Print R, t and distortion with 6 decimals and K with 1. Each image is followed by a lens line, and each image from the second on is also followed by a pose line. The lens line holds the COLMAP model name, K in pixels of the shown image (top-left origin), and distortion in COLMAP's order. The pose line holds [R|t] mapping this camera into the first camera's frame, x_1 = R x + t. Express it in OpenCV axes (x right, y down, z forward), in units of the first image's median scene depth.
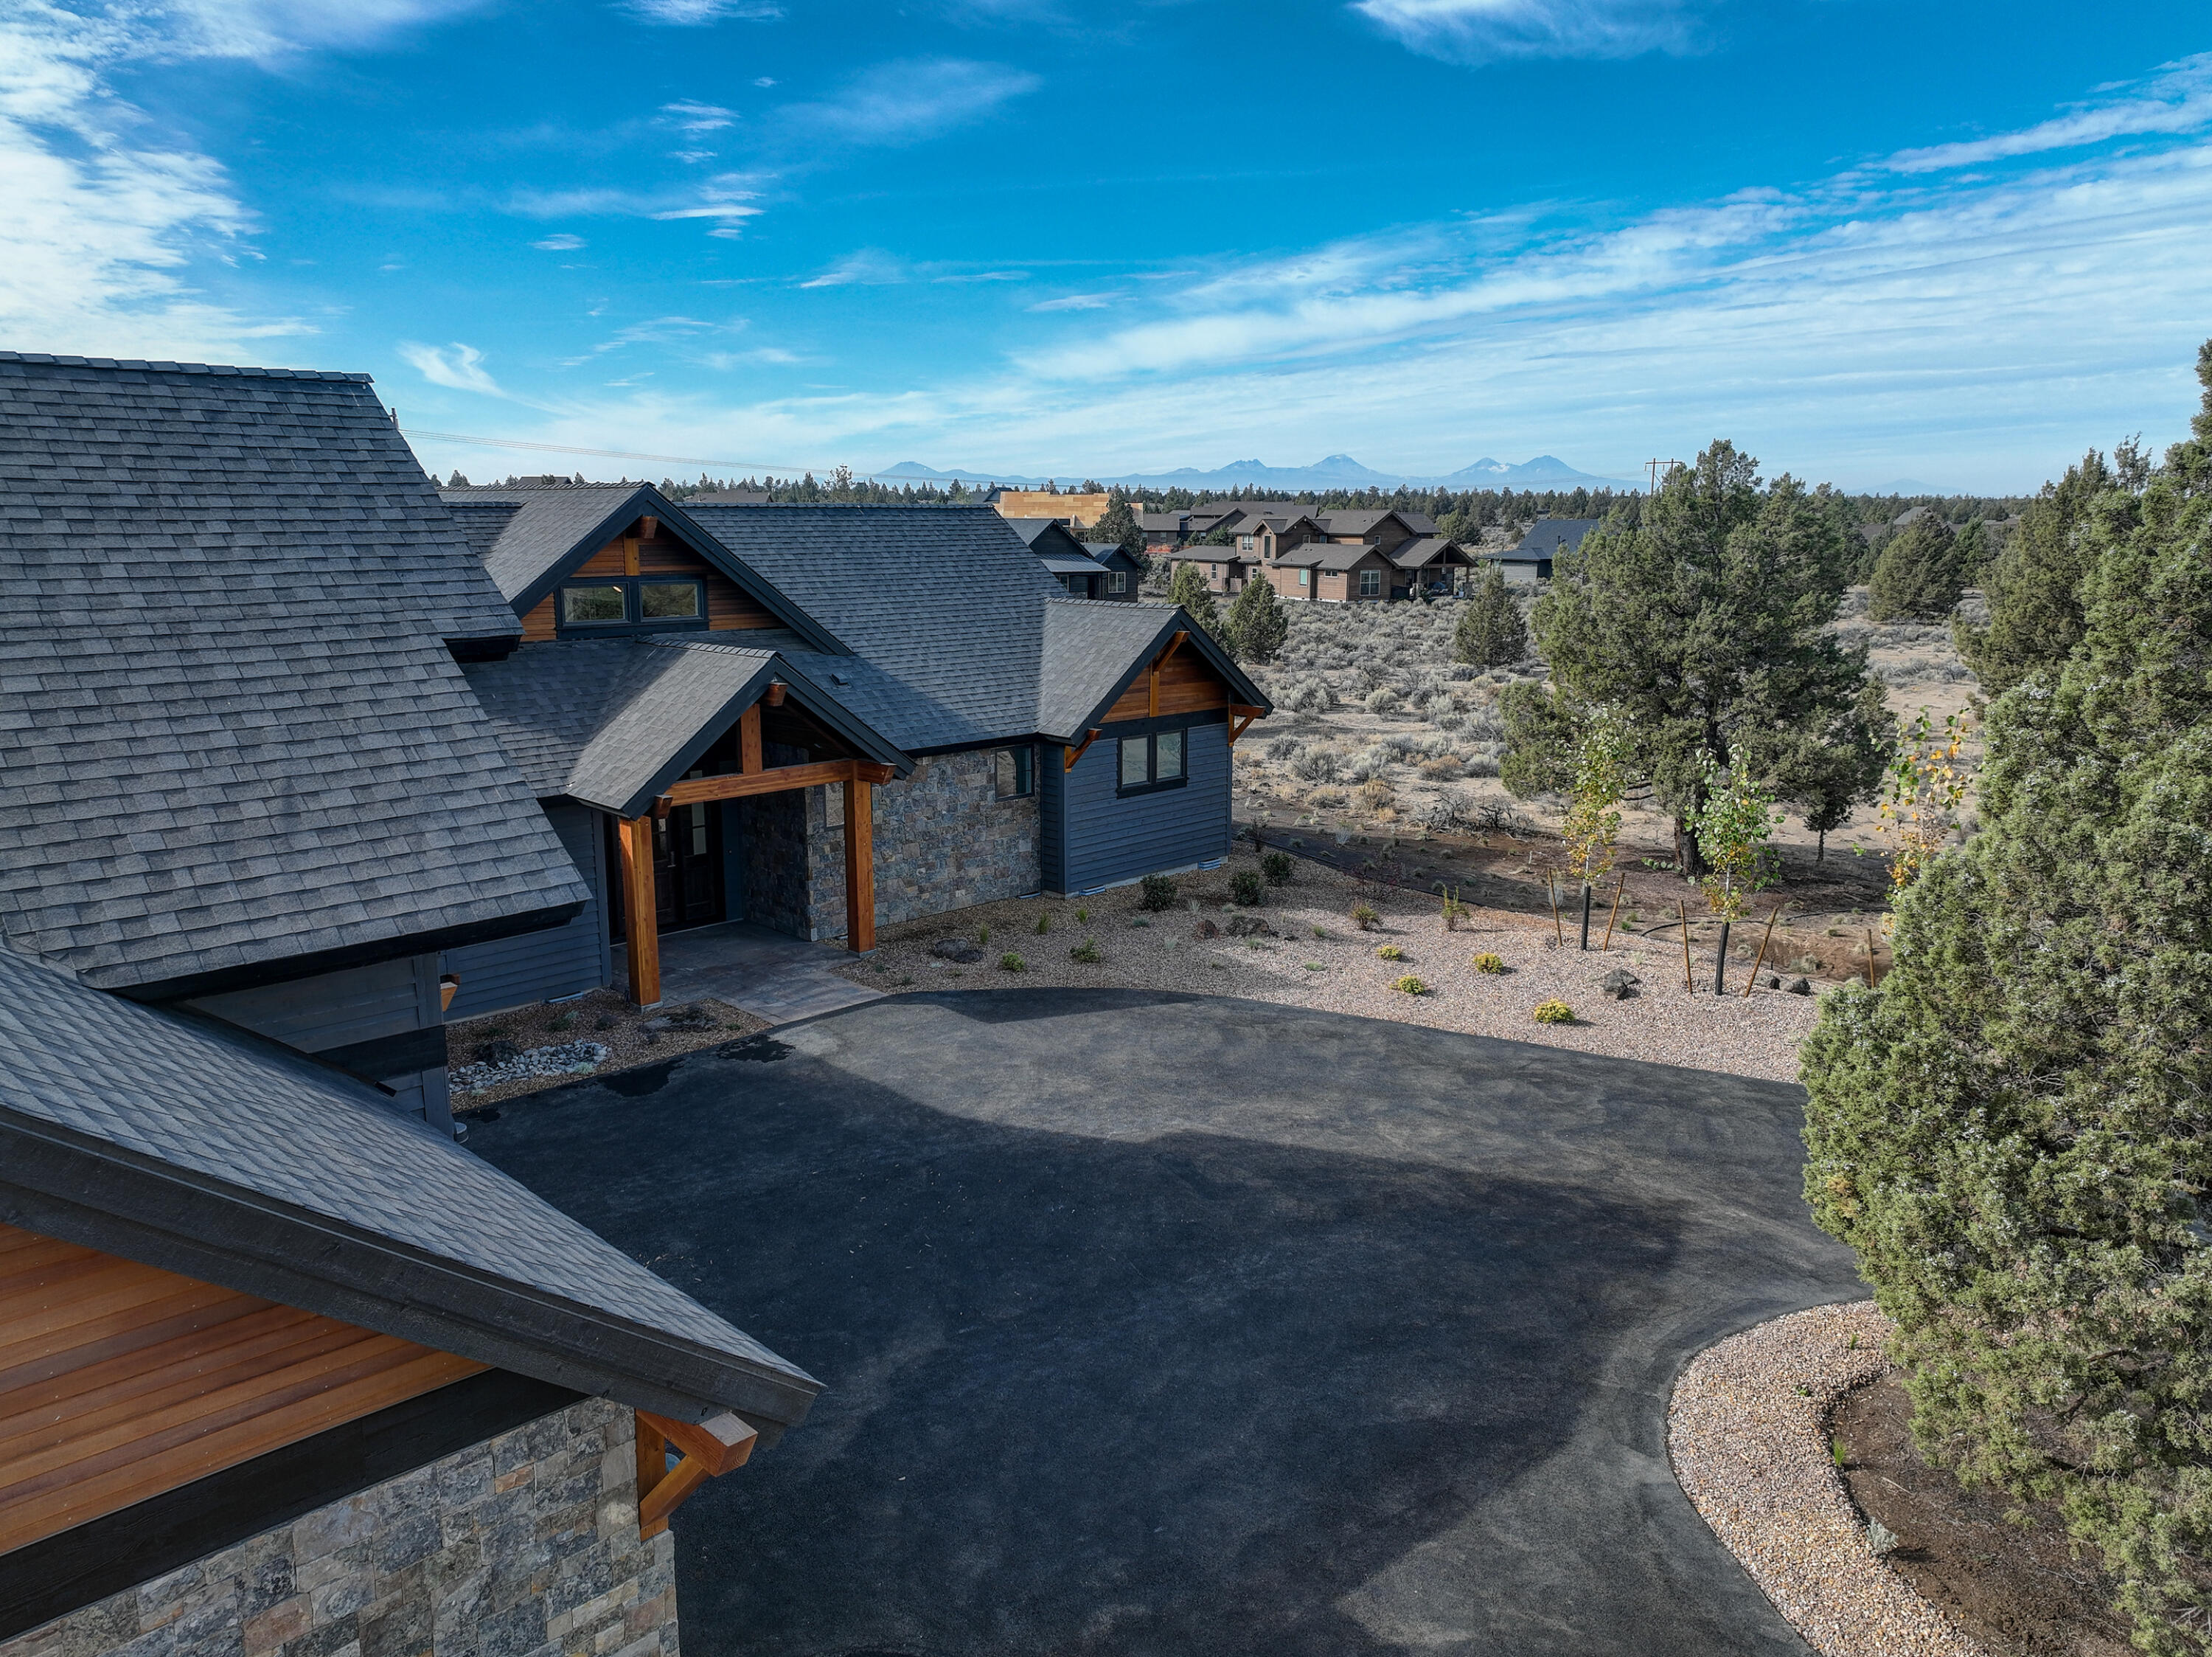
lens RADIAL K [[1564.5, 0, 1099.4], [0, 1564.5, 815.9], [0, 0, 1]] dist [0.010846, 0.008621]
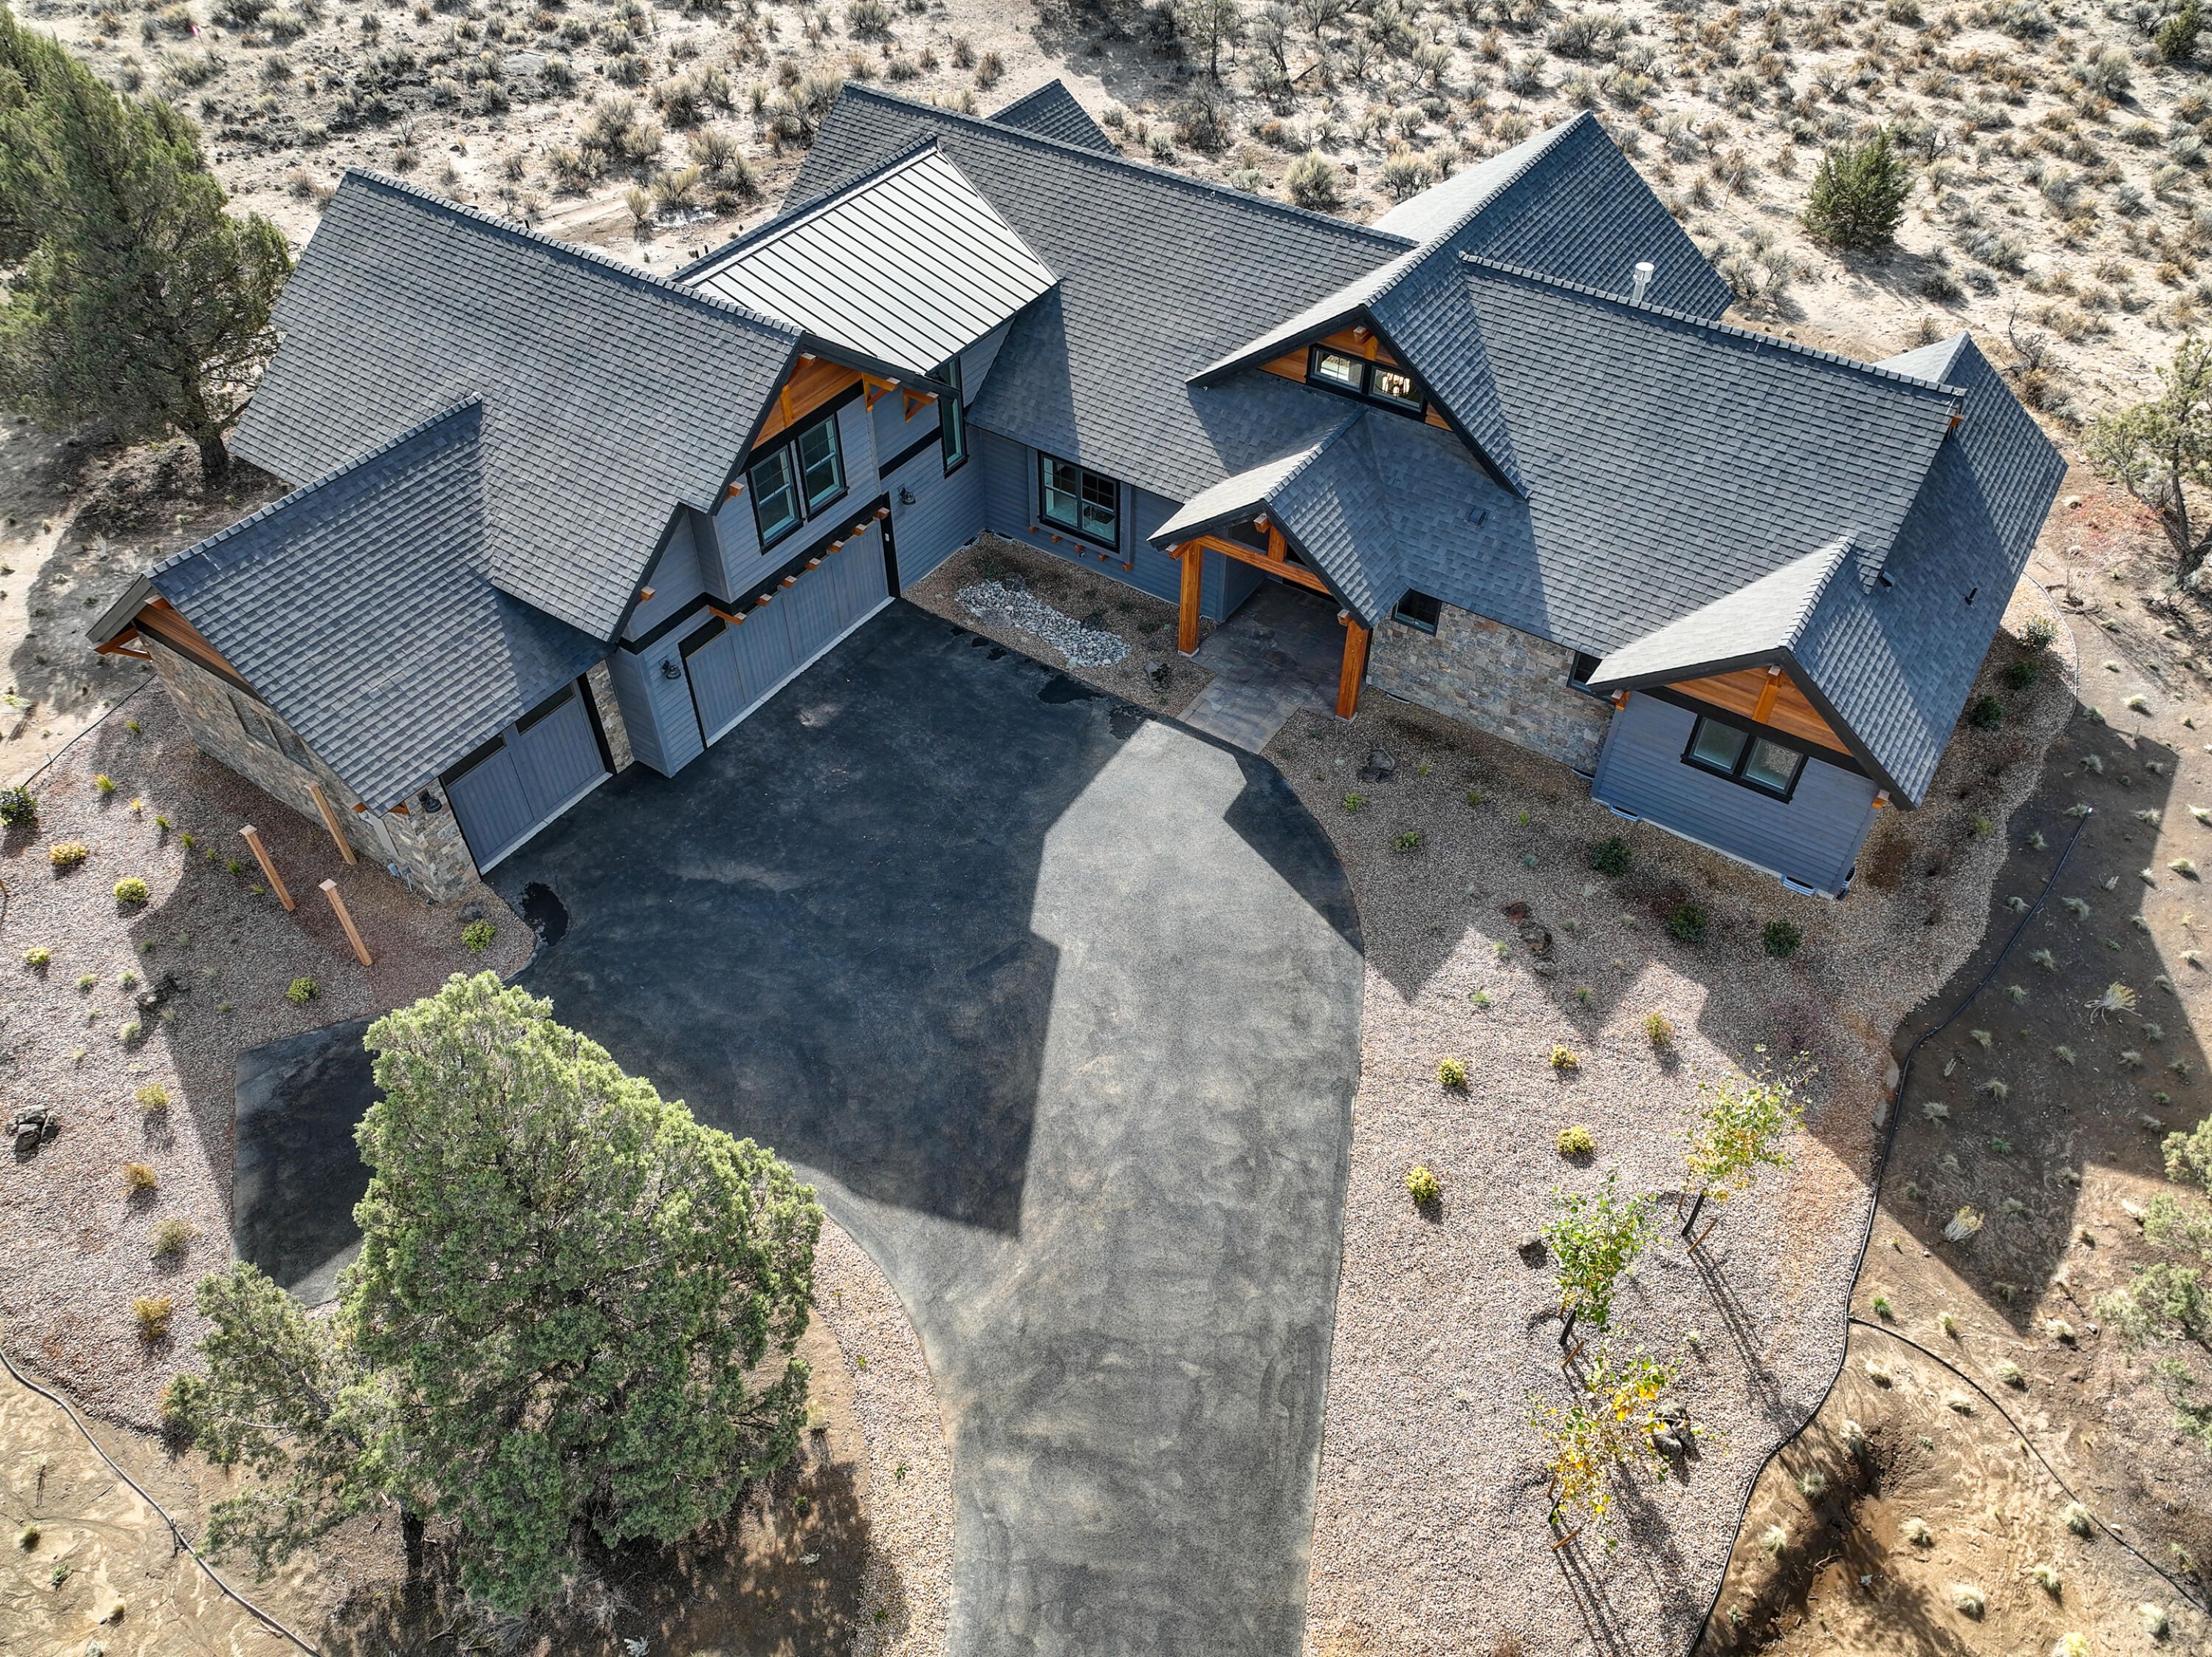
lens RADIAL K [[1564.5, 0, 1099.4], [0, 1564.5, 815.9], [0, 0, 1]] dist [0.010846, 0.008621]
pose [[0.192653, 0.686122, -0.701513, 0.890436], [-0.197782, 0.727385, 0.657110, -0.766289], [0.961128, 0.012152, 0.275836, 0.545256]]
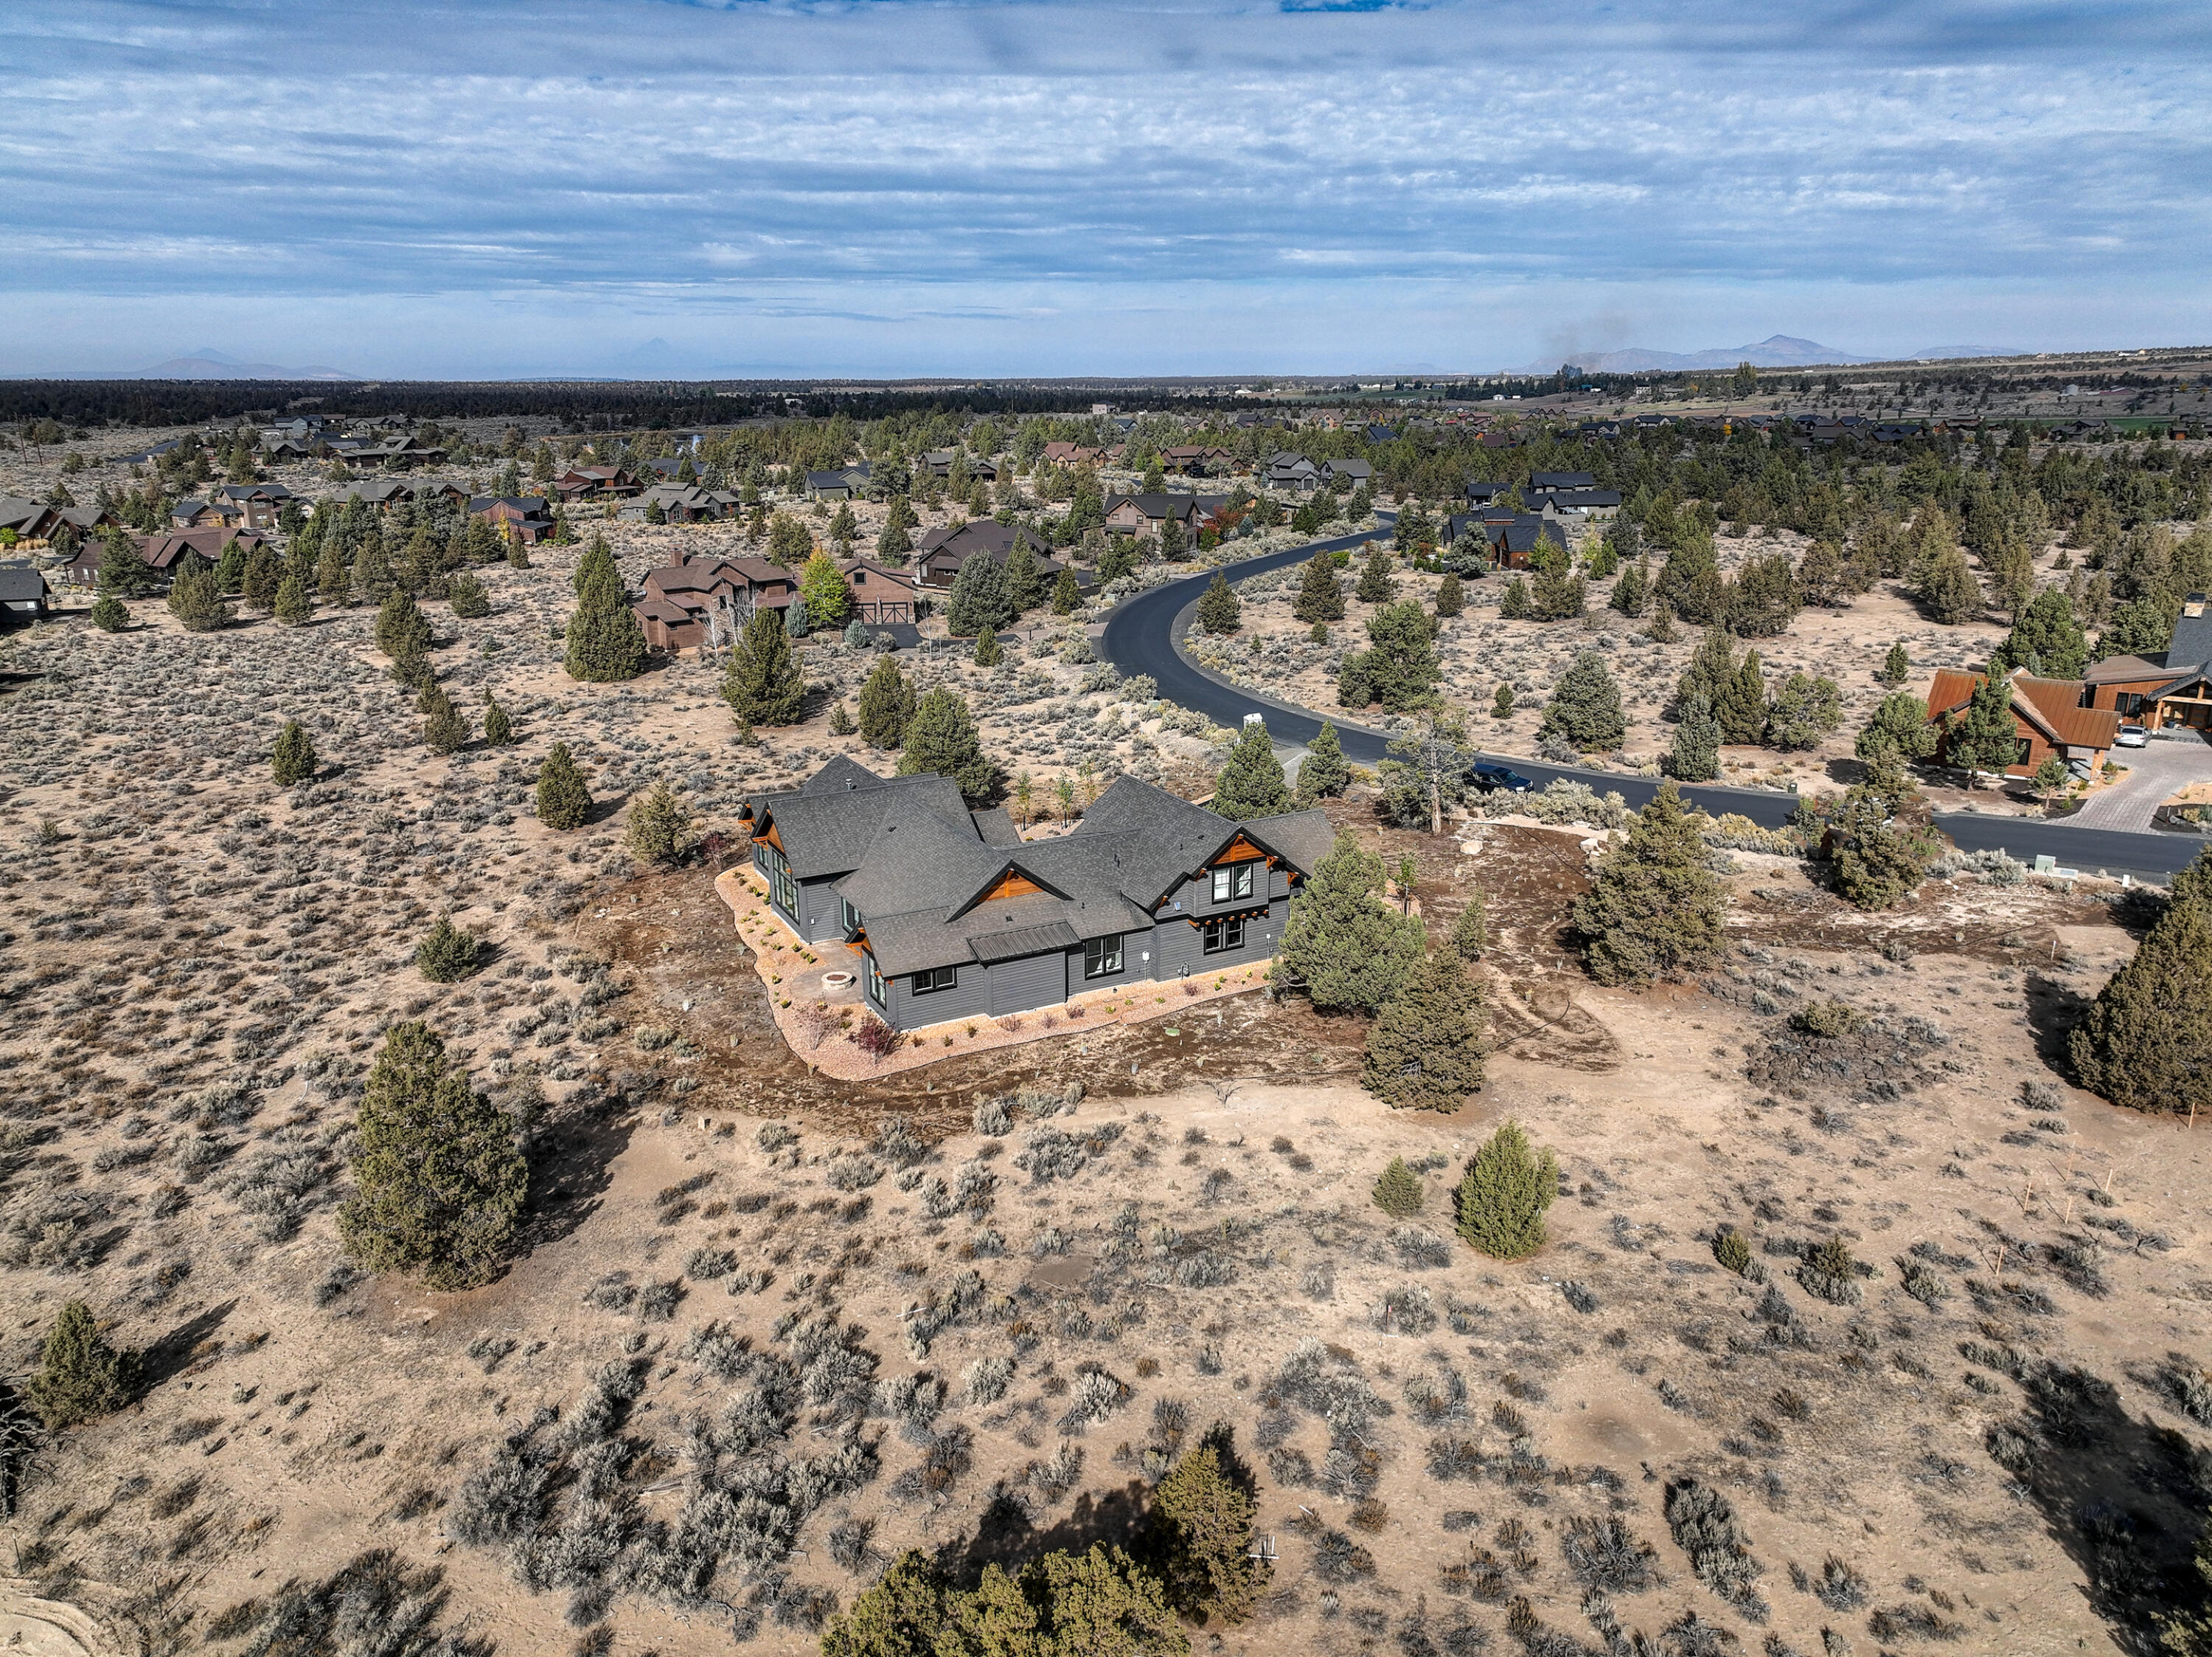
lens RADIAL K [[1564.5, 0, 1099.4], [0, 1564.5, 815.9], [0, 0, 1]] dist [0.010846, 0.008621]
pose [[0.289168, -0.268955, 0.918719, -4.122778], [0.194784, 0.956174, 0.218611, -0.992213], [-0.937252, 0.115736, 0.328883, -0.615941]]
